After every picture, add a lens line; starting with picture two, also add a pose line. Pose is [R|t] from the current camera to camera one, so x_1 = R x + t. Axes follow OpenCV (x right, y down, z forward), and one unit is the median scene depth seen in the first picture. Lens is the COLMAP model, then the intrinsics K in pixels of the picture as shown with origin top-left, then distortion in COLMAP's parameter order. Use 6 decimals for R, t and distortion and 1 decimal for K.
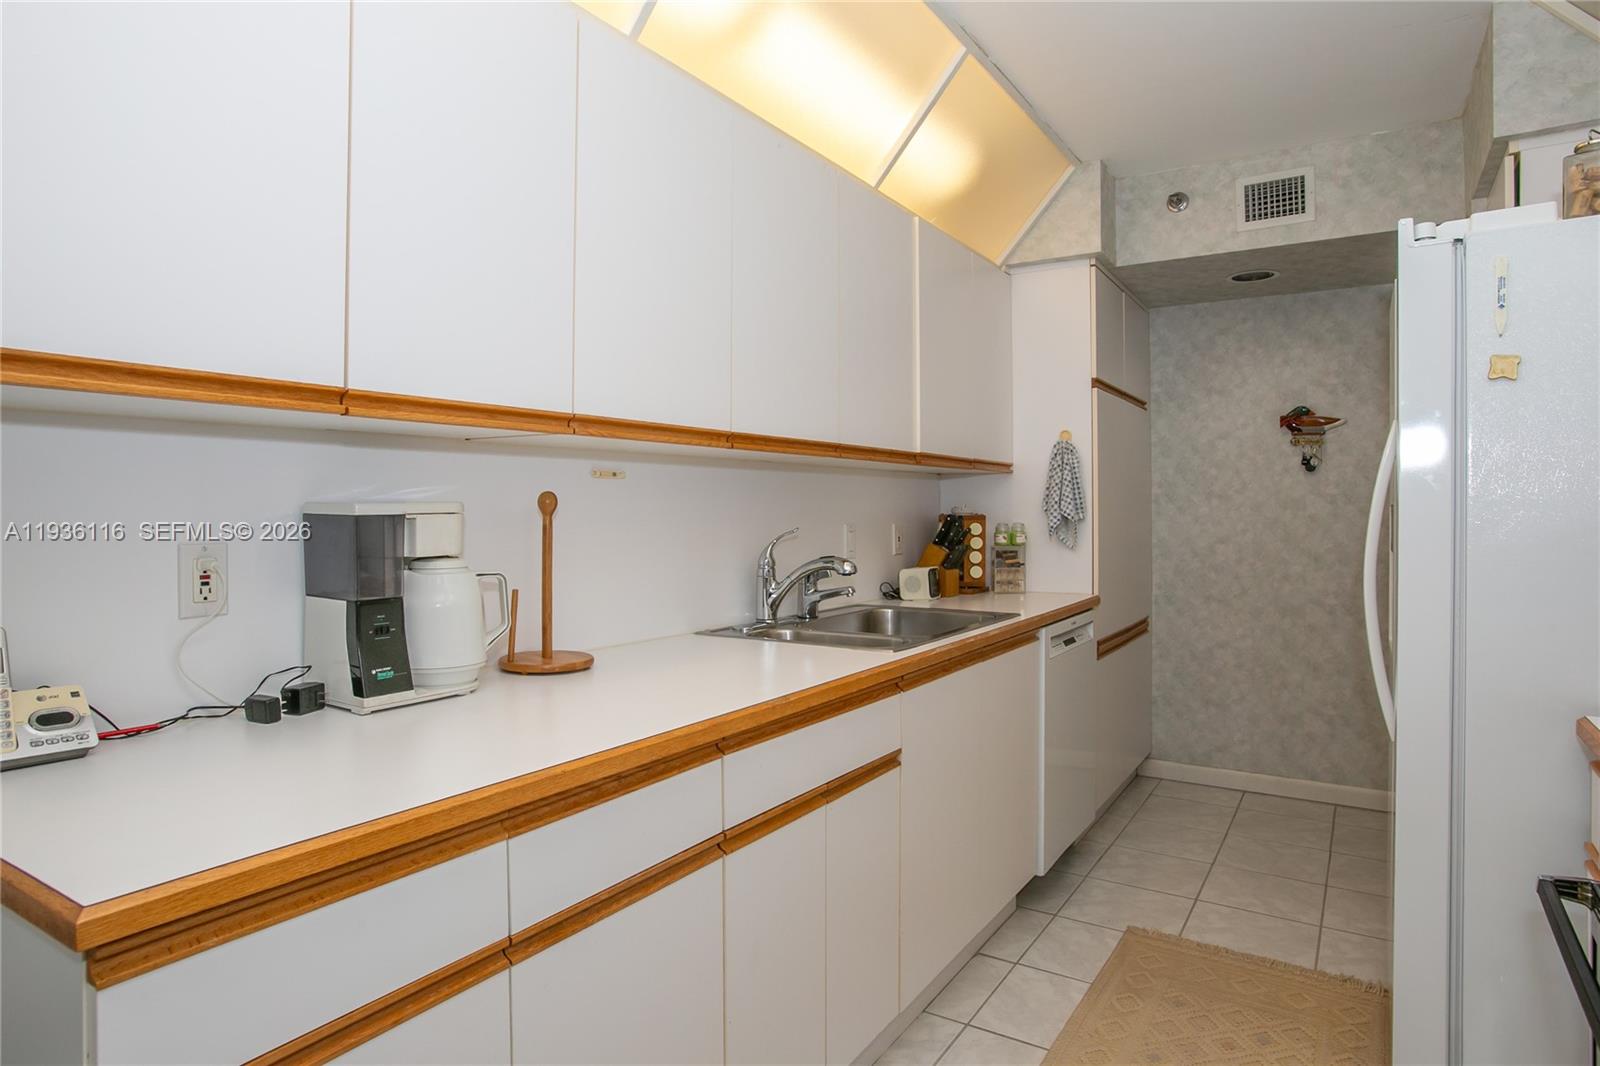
lens RADIAL K [[886.8, 0, 767.8], [0, 886.8, 521.8], [0, 0, 1]] dist [-0.062883, 0.035309]
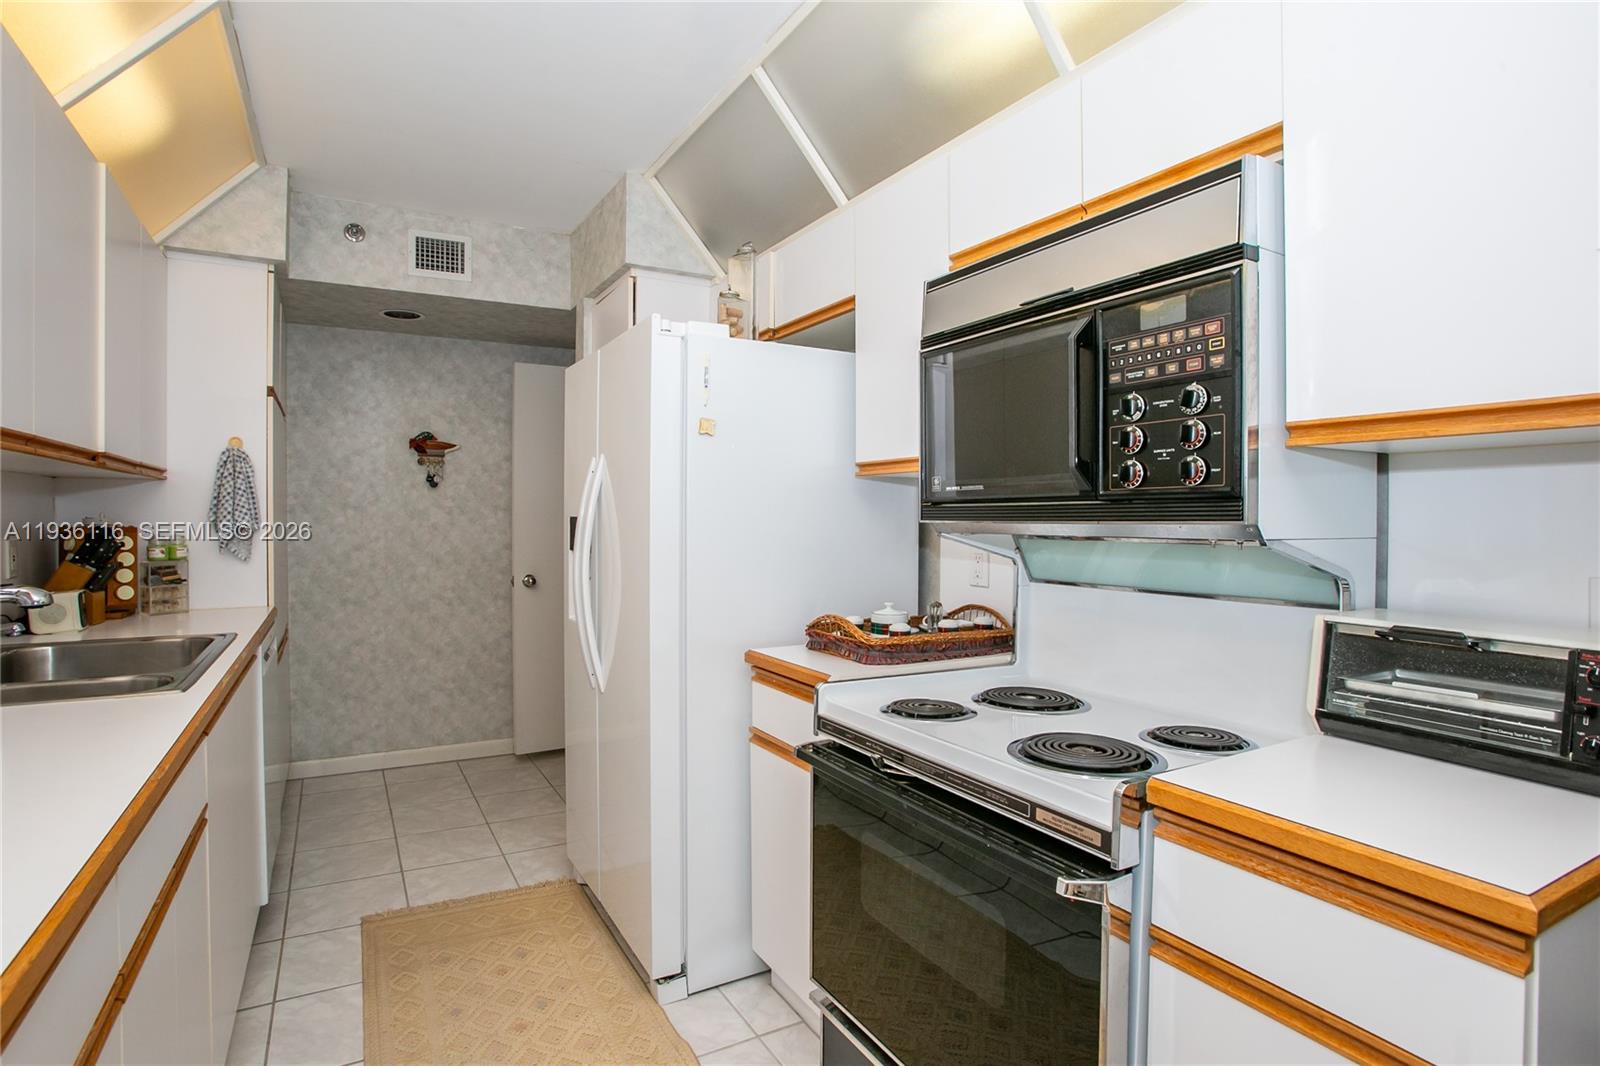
lens RADIAL K [[792.3, 0, 800.0], [0, 792.3, 533.0], [0, 0, 1]] dist [-0.082406, 0.039580]
pose [[0.481455, -0.015077, 0.876341, -0.095797], [0.010997, 0.999877, 0.011161, -0.002395], [-0.876402, 0.004264, 0.481562, 0.065523]]
